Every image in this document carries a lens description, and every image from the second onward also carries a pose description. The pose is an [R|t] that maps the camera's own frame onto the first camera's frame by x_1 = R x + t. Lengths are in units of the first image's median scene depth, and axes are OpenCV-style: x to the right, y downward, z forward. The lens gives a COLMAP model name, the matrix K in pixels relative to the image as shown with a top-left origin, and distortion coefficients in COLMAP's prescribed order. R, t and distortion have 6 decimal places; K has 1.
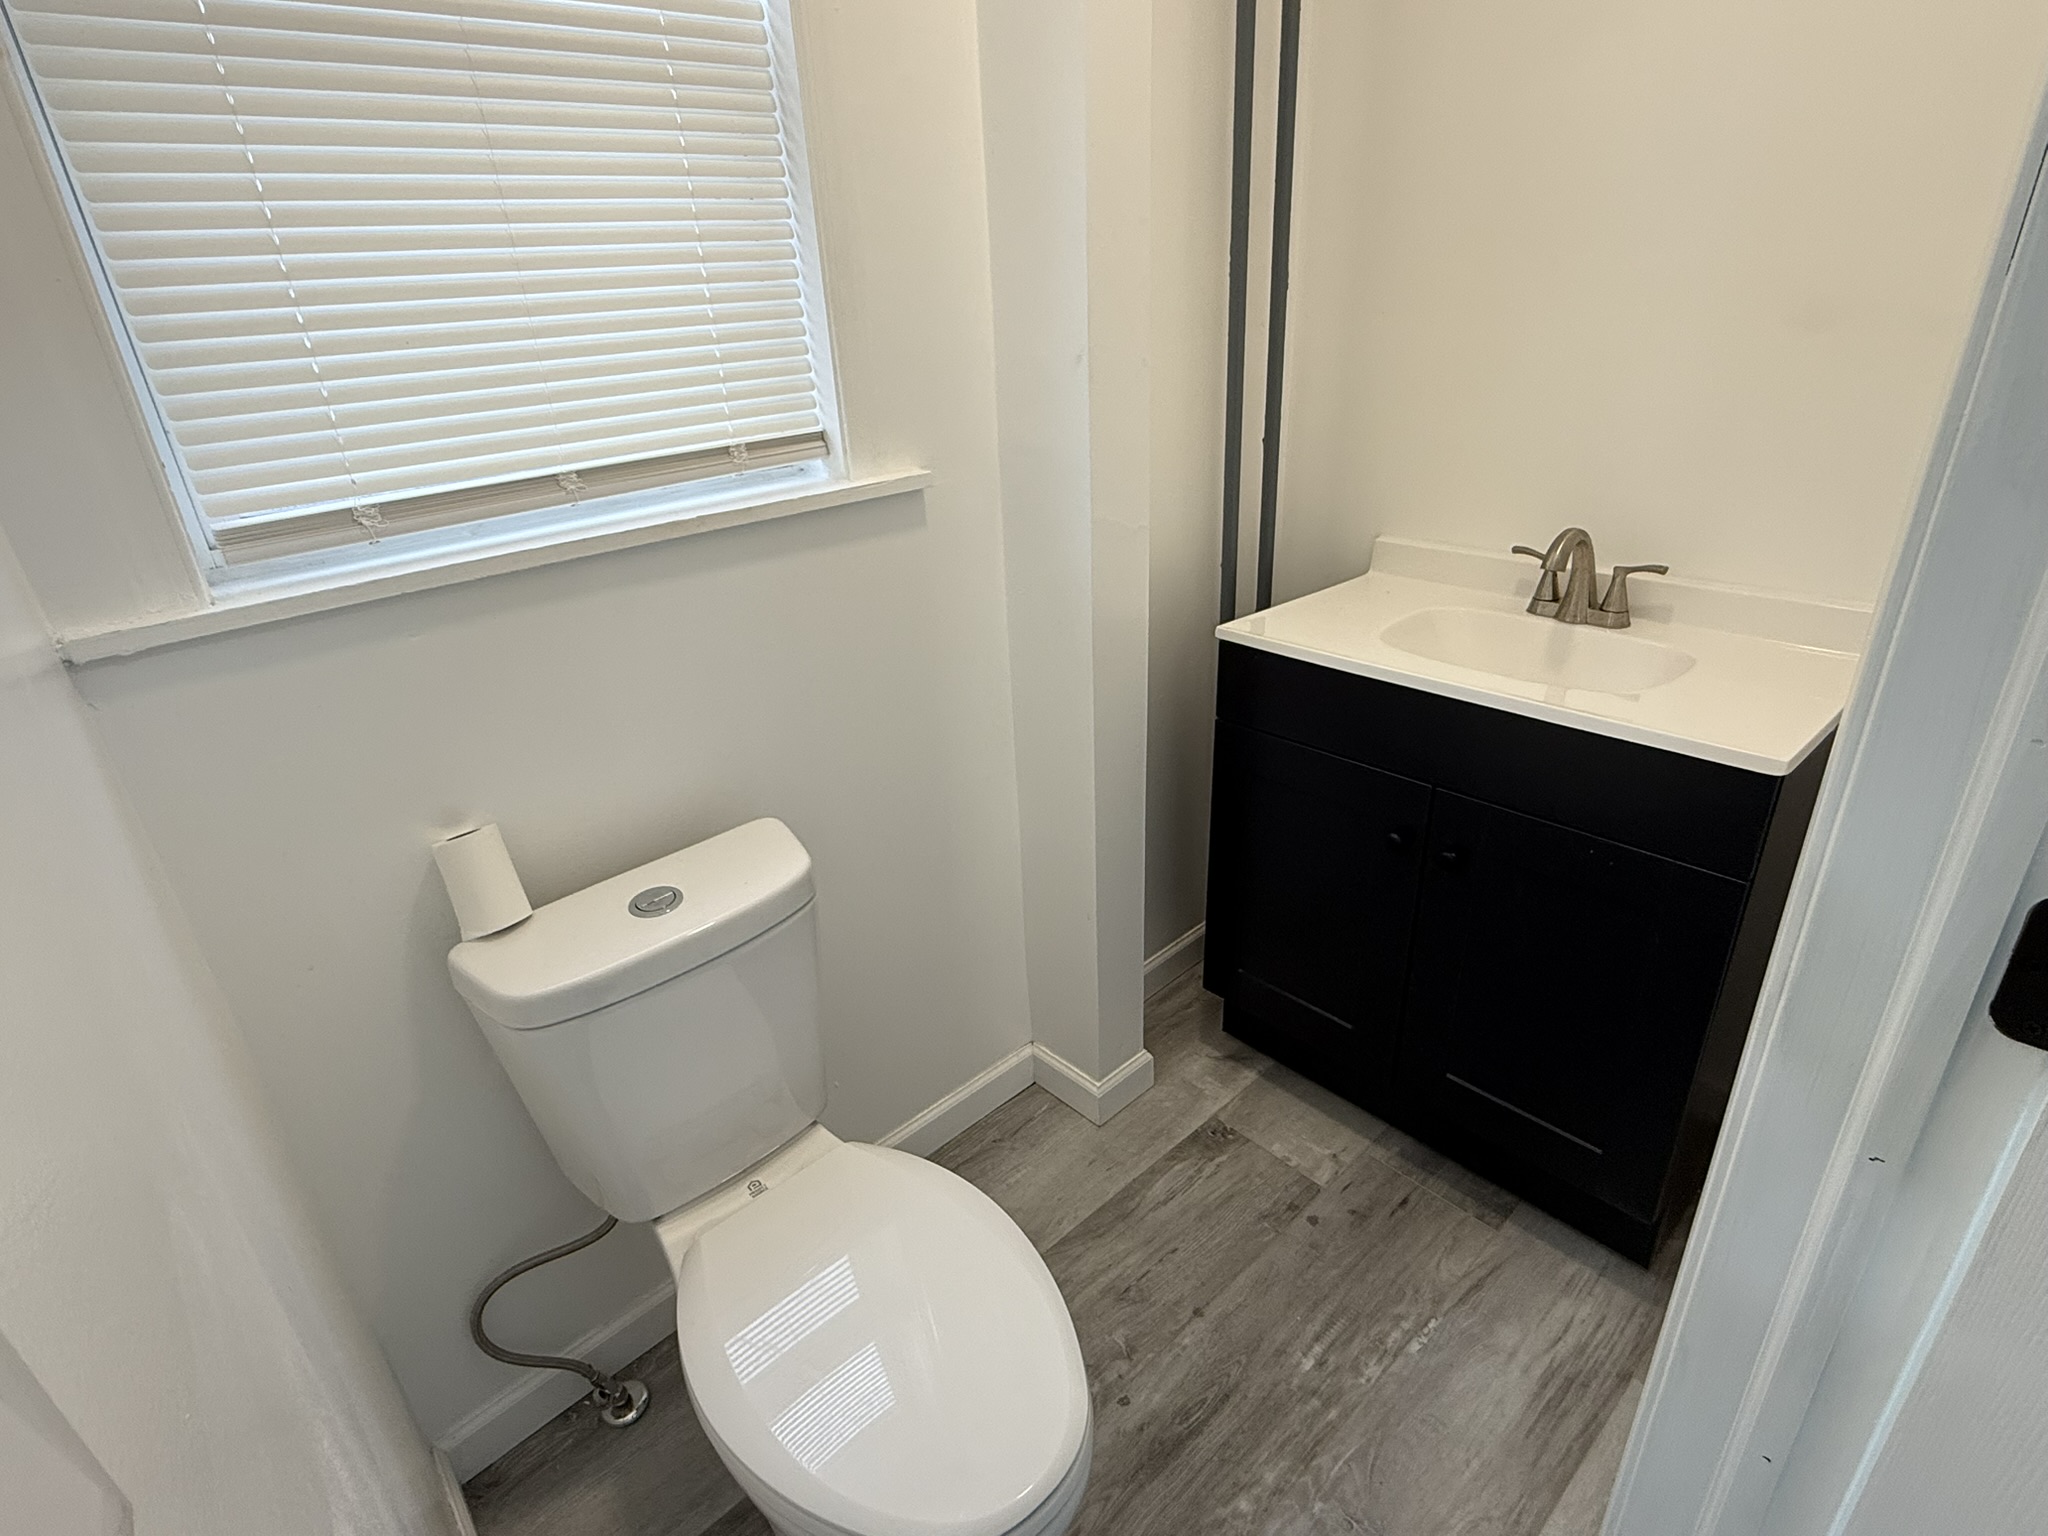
lens RADIAL K [[1052.4, 0, 1025.2], [0, 1052.4, 764.9], [0, 0, 1]] dist [0.000522, 0.000679]
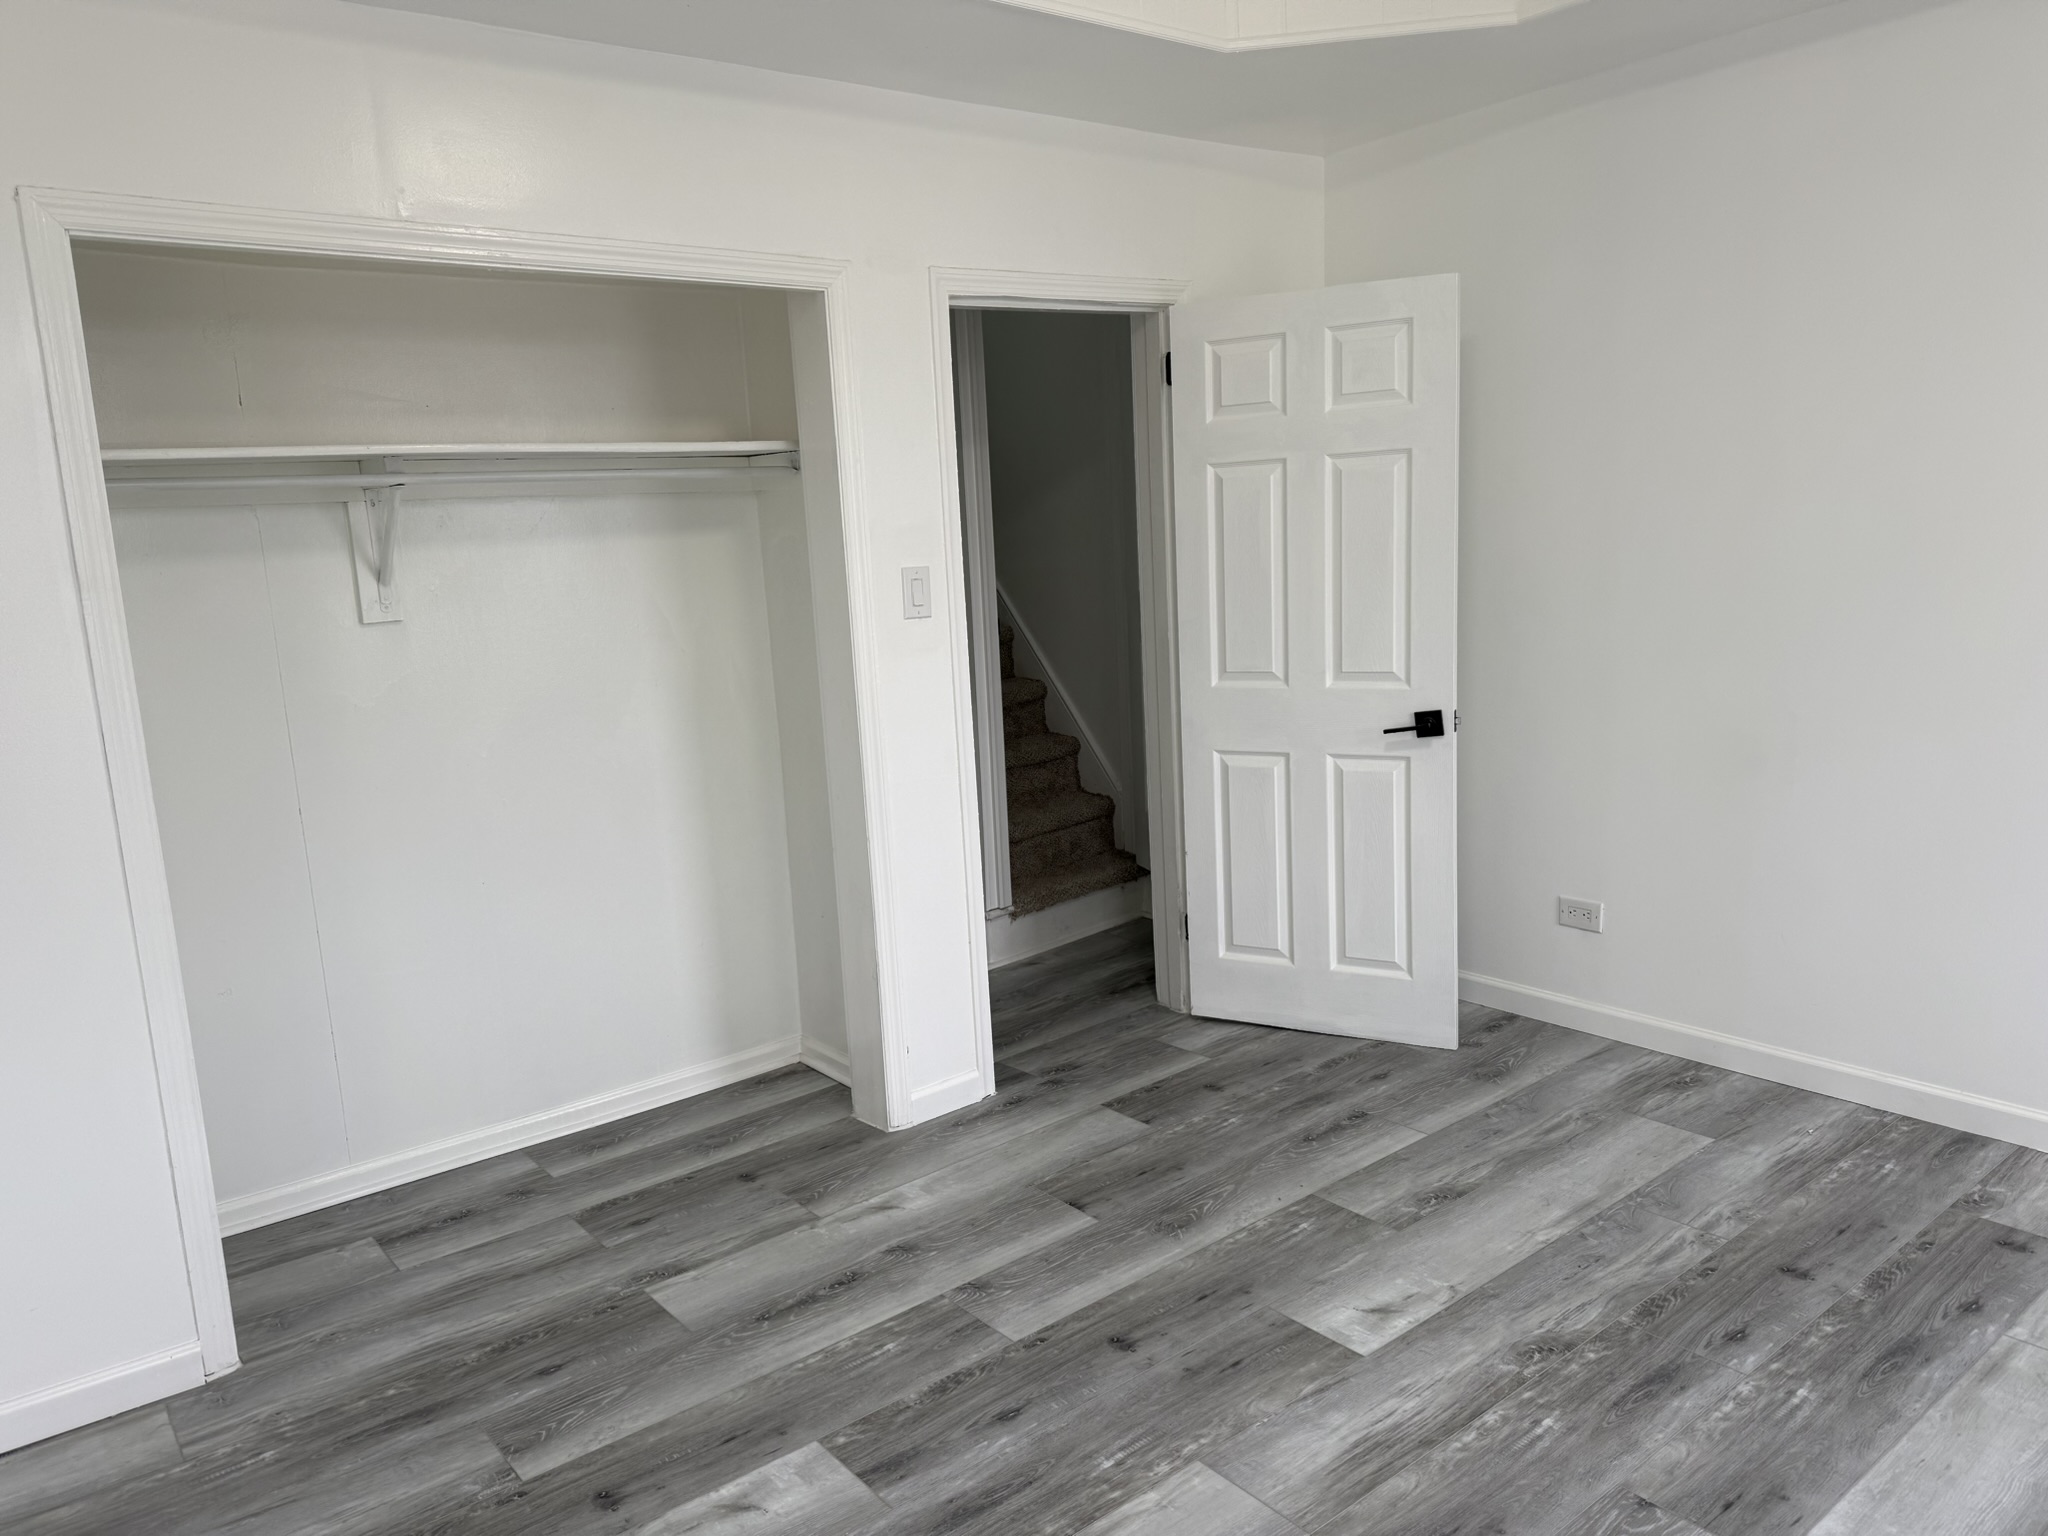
lens RADIAL K [[1432.0, 0, 1025.8], [0, 1432.0, 761.7], [0, 0, 1]] dist [0.050217, -0.055288]
pose [[-0.991896, 0.082051, 0.097009, 0.620830], [0.123039, 0.810768, 0.572291, -0.997312], [-0.031695, 0.579589, -0.814292, 1.884244]]
